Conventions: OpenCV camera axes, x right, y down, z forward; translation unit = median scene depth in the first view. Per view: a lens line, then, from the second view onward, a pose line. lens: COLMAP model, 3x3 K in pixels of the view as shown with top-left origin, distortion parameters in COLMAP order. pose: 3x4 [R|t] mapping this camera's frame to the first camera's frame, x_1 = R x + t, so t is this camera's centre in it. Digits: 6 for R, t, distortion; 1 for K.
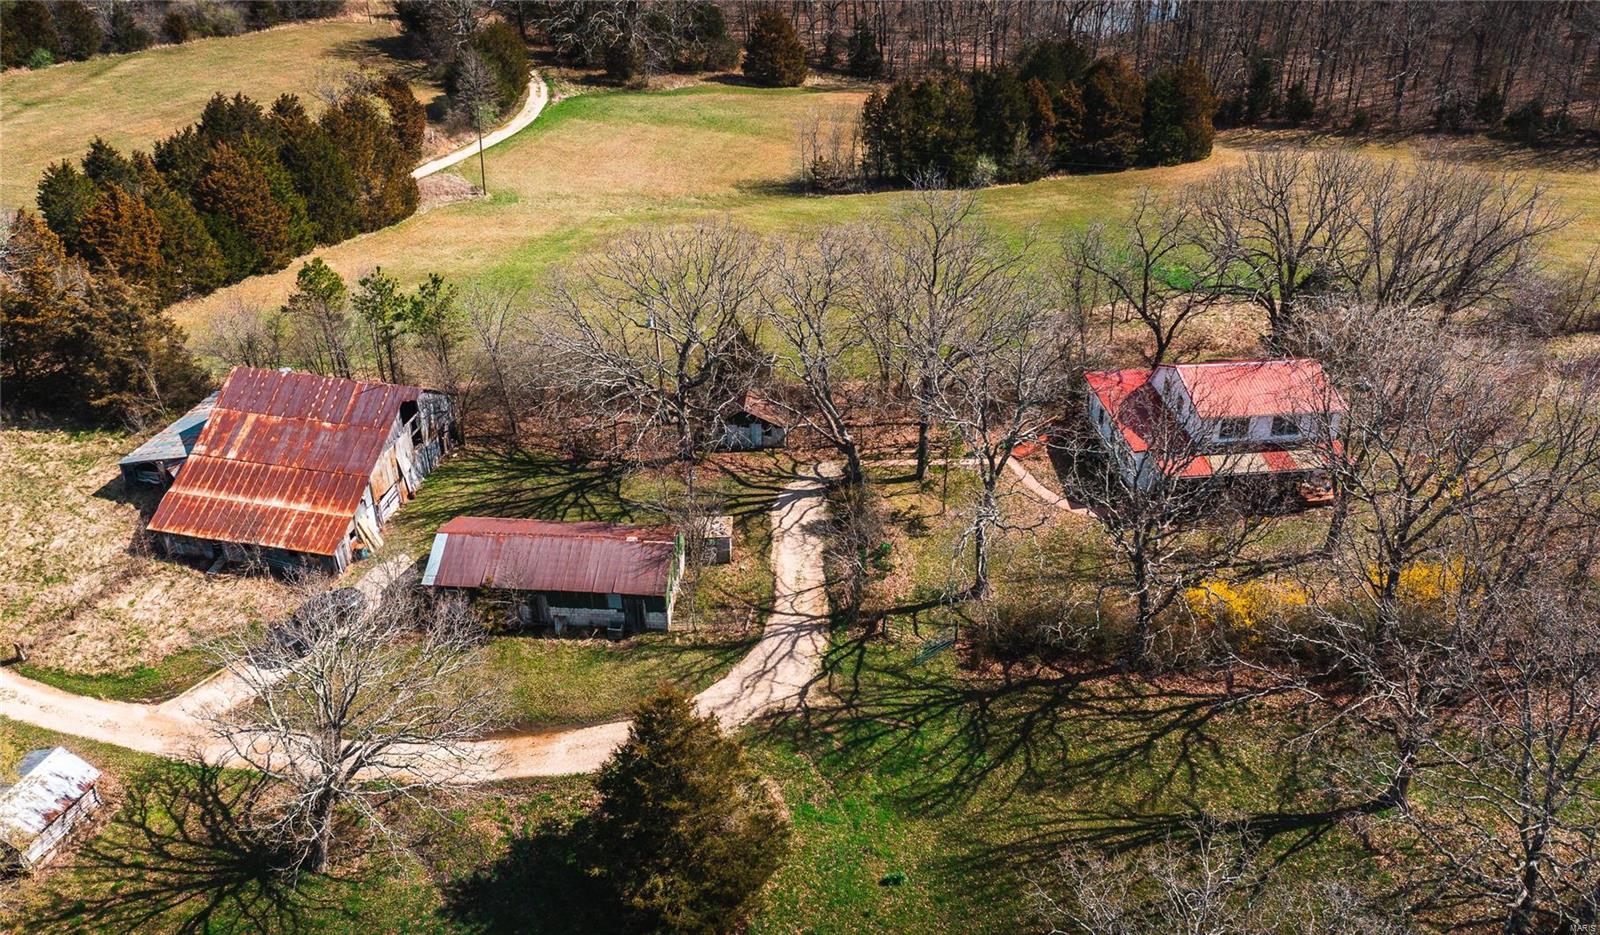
lens RADIAL K [[1283.0, 0, 800.0], [0, 1283.0, 467.5], [0, 0, 1]] dist [-0.005399, -0.006374]
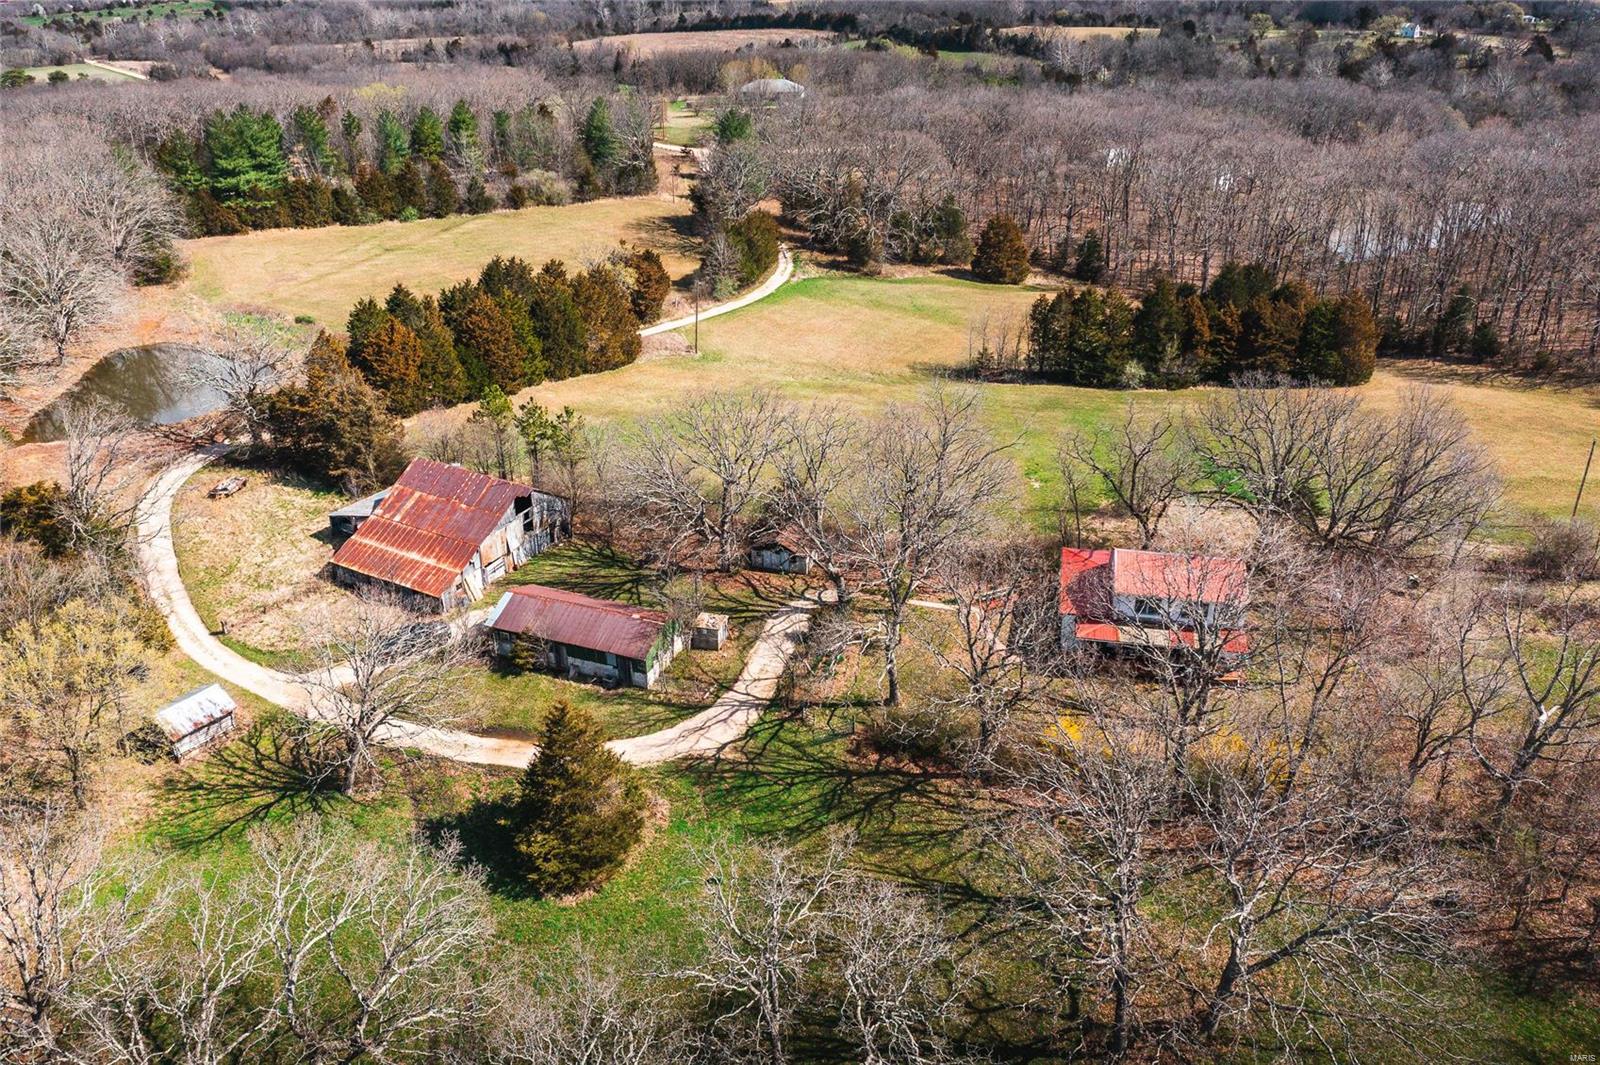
lens RADIAL K [[1297.2, 0, 800.0], [0, 1297.2, 532.5], [0, 0, 1]] dist [0.001126, -0.003786]
pose [[0.954859, 0.131280, -0.266477, 0.317192], [-0.152922, 0.986287, -0.062066, 0.023212], [0.254675, 0.100014, 0.961841, -0.213046]]
